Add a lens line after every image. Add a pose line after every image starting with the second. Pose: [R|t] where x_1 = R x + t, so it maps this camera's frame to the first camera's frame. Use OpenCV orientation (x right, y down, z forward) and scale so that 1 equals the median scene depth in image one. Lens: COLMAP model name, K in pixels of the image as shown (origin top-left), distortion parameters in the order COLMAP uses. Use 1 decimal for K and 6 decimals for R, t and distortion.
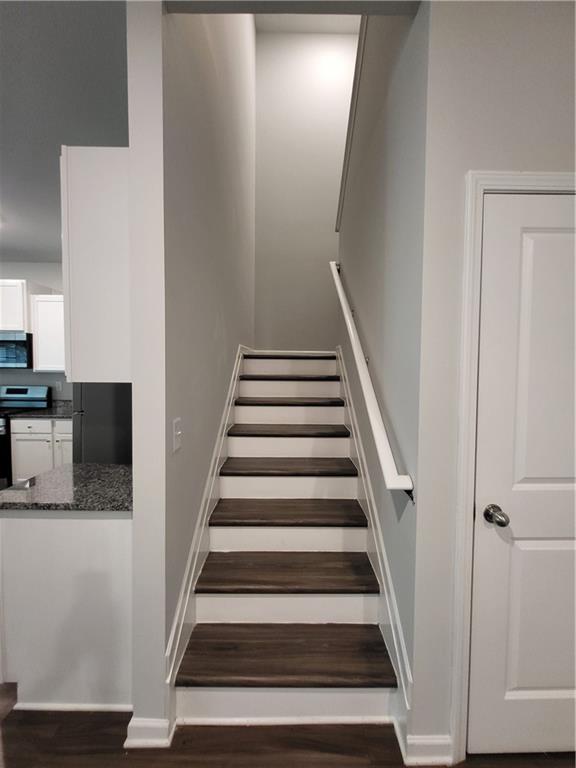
lens RADIAL K [[307.1, 0, 298.9], [0, 307.1, 375.6], [0, 0, 1]] dist [0.002405, 0.000166]
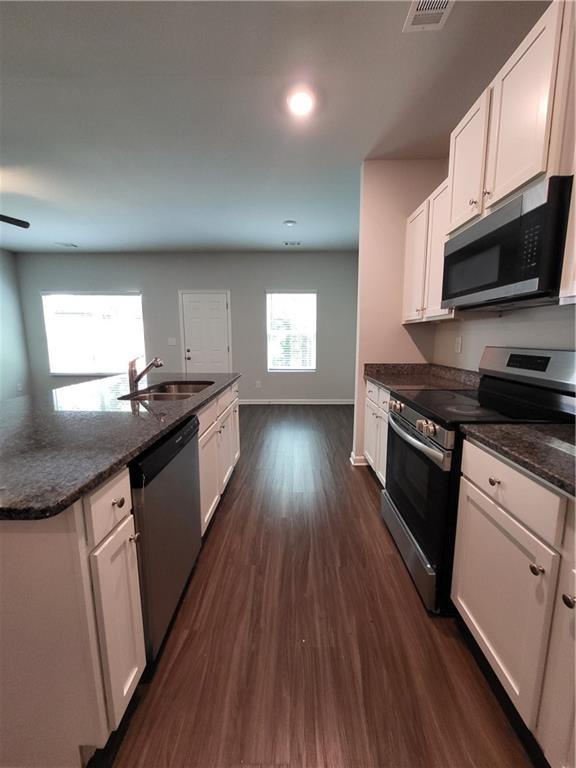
lens RADIAL K [[303.3, 0, 288.3], [0, 303.3, 385.7], [0, 0, 1]] dist [0.000956, 0.000198]
pose [[-0.016547, 0.145638, -0.989200, -0.554205], [-0.011692, 0.989239, 0.145839, 0.029138], [0.999795, 0.013979, -0.014667, 0.752122]]
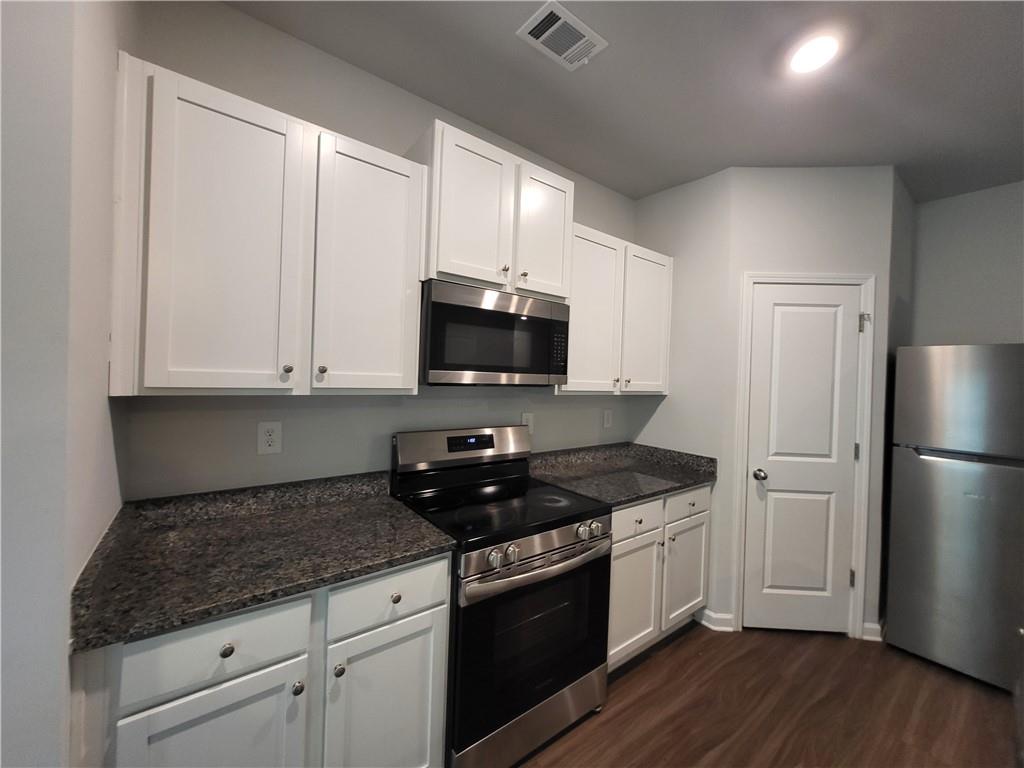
lens RADIAL K [[404.4, 0, 513.8], [0, 404.4, 381.3], [0, 0, 1]] dist [0.000956, 0.000198]
pose [[0.795916, 0.007135, 0.605366, -1.304908], [-0.014446, 0.999870, 0.007208, -0.035927], [-0.605235, -0.014482, 0.795915, 0.606219]]
